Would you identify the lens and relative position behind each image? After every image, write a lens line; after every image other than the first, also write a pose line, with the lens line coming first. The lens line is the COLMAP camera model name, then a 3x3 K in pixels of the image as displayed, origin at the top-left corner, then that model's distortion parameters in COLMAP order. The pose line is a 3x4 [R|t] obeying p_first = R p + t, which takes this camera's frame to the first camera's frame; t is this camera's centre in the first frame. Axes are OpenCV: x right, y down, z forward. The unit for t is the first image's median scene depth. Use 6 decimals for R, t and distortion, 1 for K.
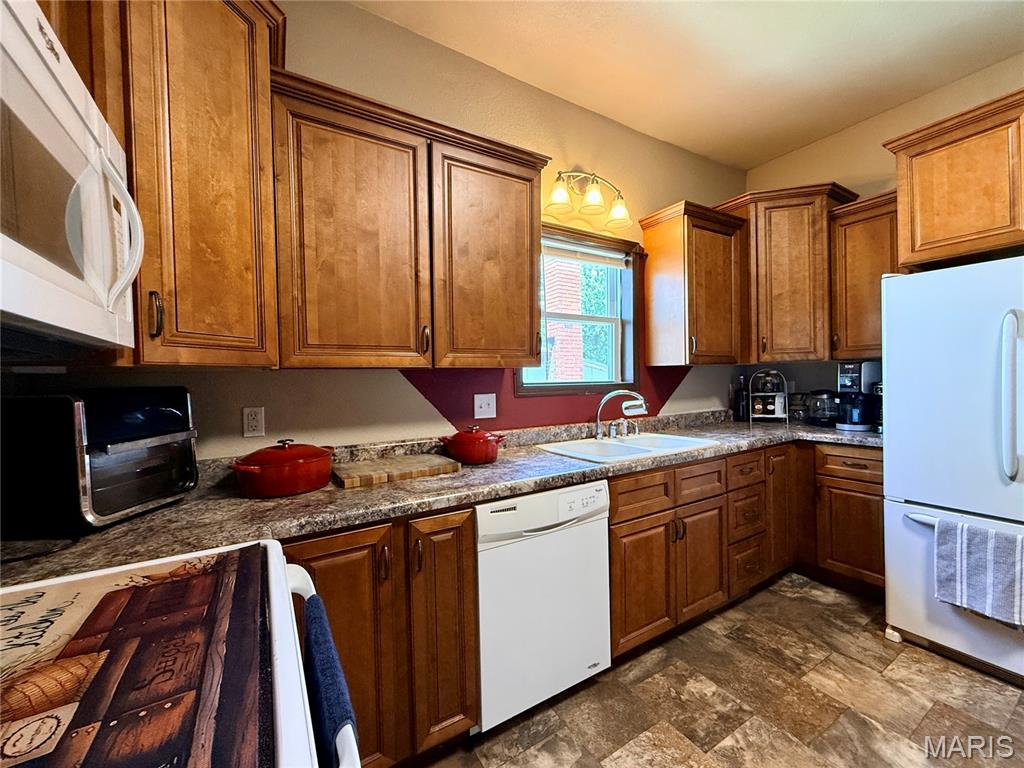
lens RADIAL K [[408.5, 0, 506.9], [0, 408.5, 383.1], [0, 0, 1]] dist [-0.000670, 0.000701]
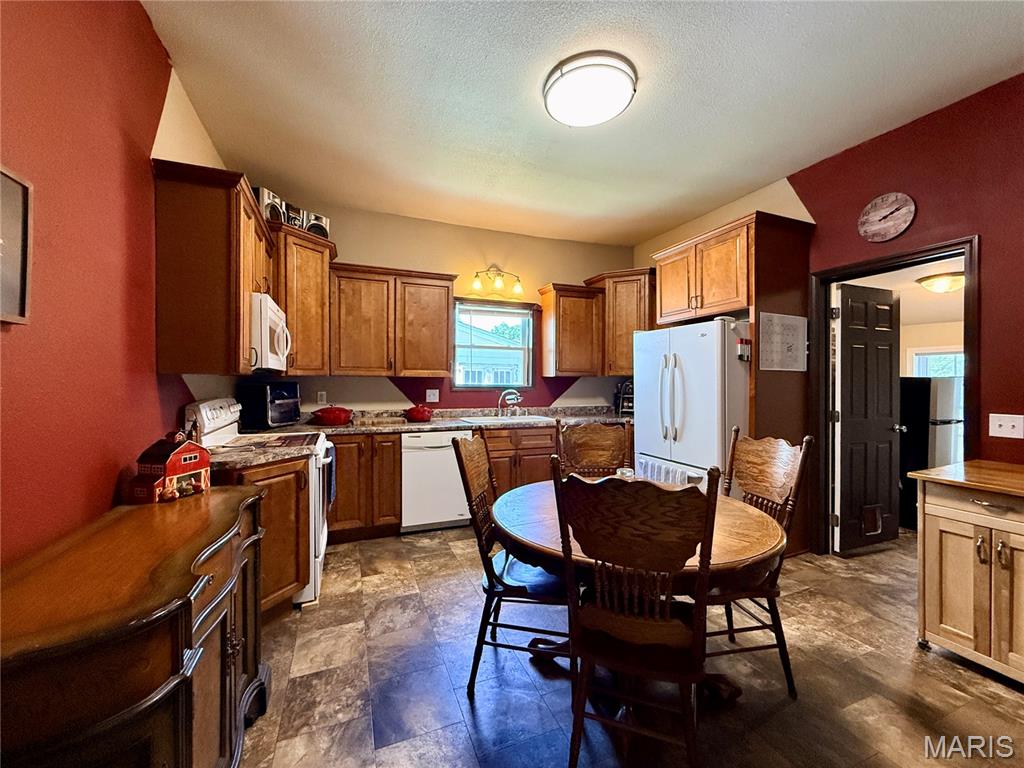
lens RADIAL K [[408.5, 0, 507.2], [0, 408.5, 384.8], [0, 0, 1]] dist [-0.000670, 0.000701]
pose [[0.985144, 0.026803, -0.169627, 0.802288], [-0.026727, 0.999639, 0.002730, -0.014047], [0.169639, 0.001844, 0.985505, -1.102255]]
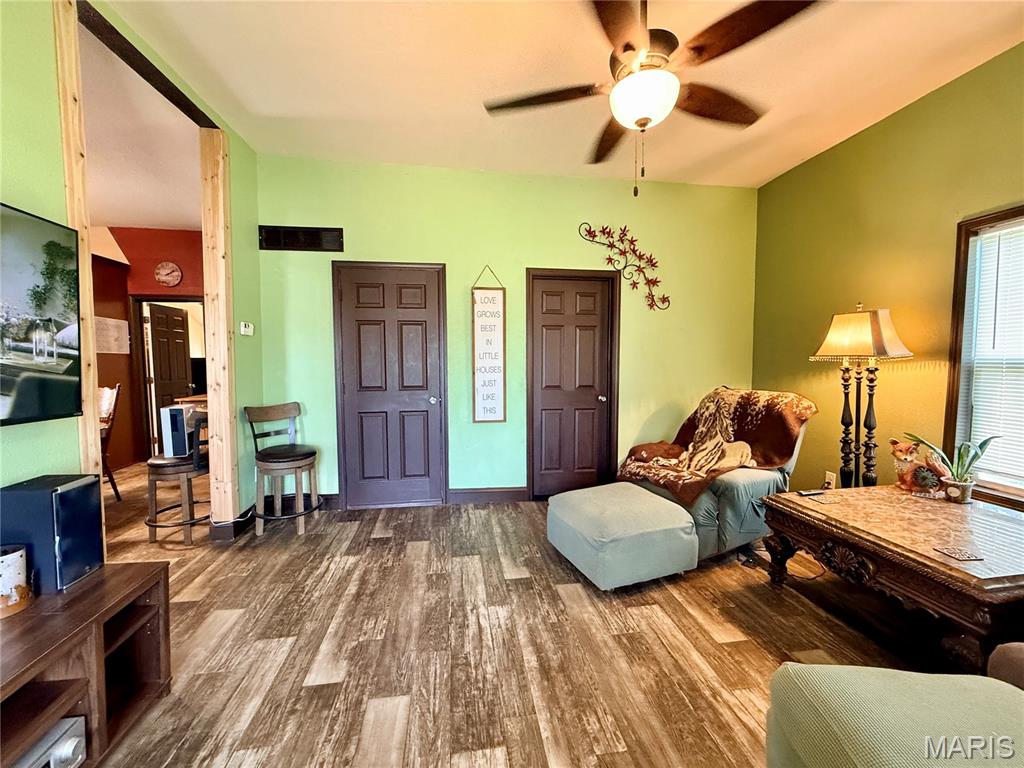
lens RADIAL K [[408.5, 0, 510.8], [0, 408.5, 381.0], [0, 0, 1]] dist [-0.000670, 0.000701]
pose [[0.398446, -0.024671, 0.916860, 0.129013], [0.006481, 0.999689, 0.024083, 0.041569], [-0.917169, -0.003653, 0.398482, -2.927759]]
